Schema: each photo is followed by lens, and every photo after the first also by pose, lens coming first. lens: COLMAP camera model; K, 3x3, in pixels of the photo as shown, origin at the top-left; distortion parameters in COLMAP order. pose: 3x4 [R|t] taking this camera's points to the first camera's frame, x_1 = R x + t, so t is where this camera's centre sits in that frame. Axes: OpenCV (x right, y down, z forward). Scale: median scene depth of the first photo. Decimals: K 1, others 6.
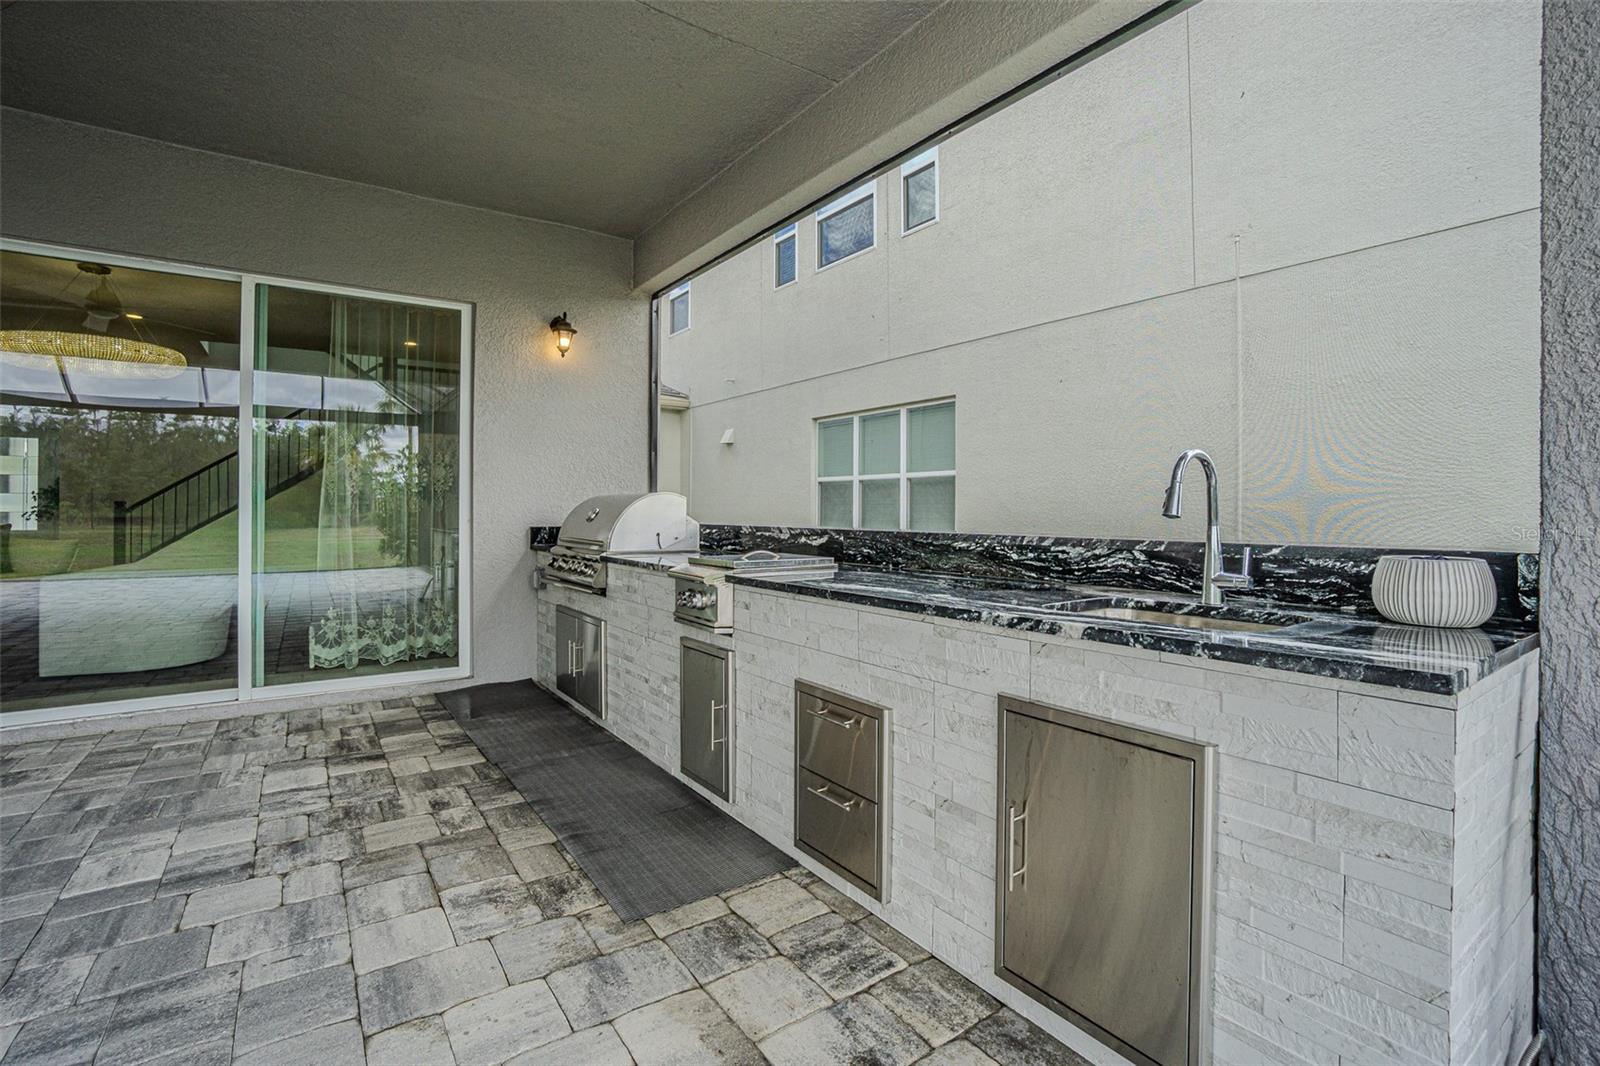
lens RADIAL K [[683.4, 0, 777.8], [0, 683.4, 512.2], [0, 0, 1]] dist [-0.012909, -0.000143]
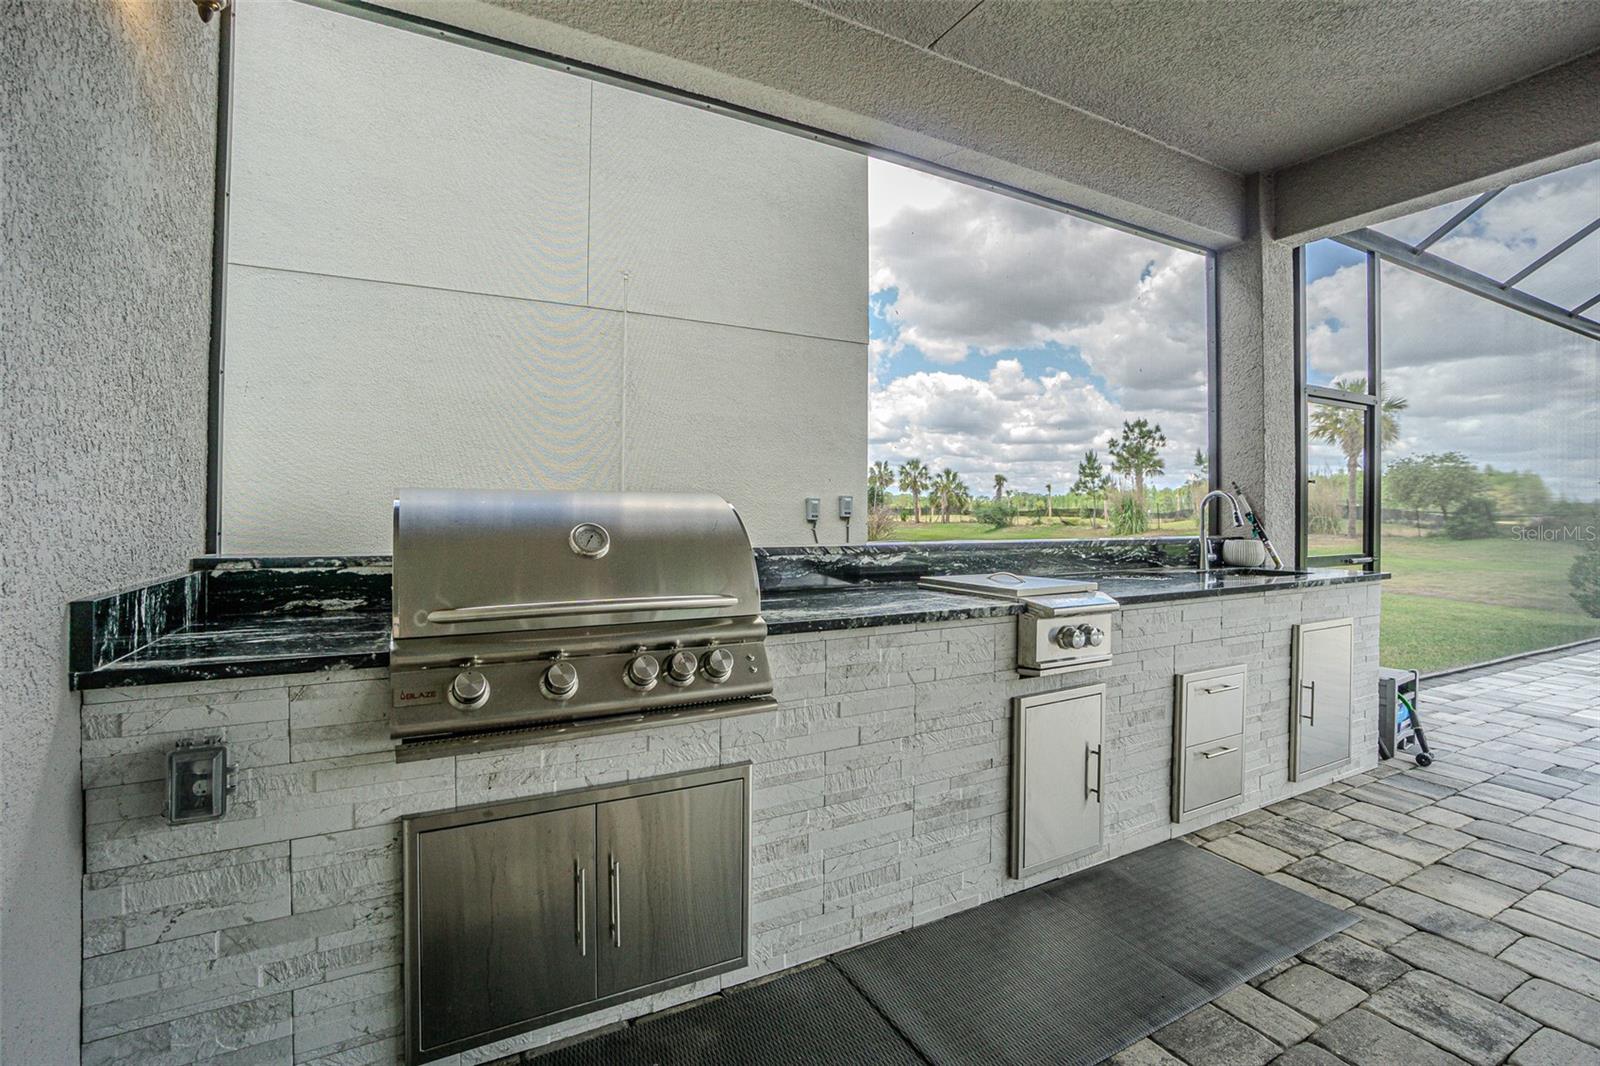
lens RADIAL K [[693.9, 0, 807.5], [0, 693.9, 513.6], [0, 0, 1]] dist [-0.005196, 0.000375]
pose [[0.127661, -0.003309, 0.991812, -1.112126], [-0.002252, 0.999991, 0.003626, -0.025066], [-0.991815, -0.002697, 0.127653, 1.367061]]
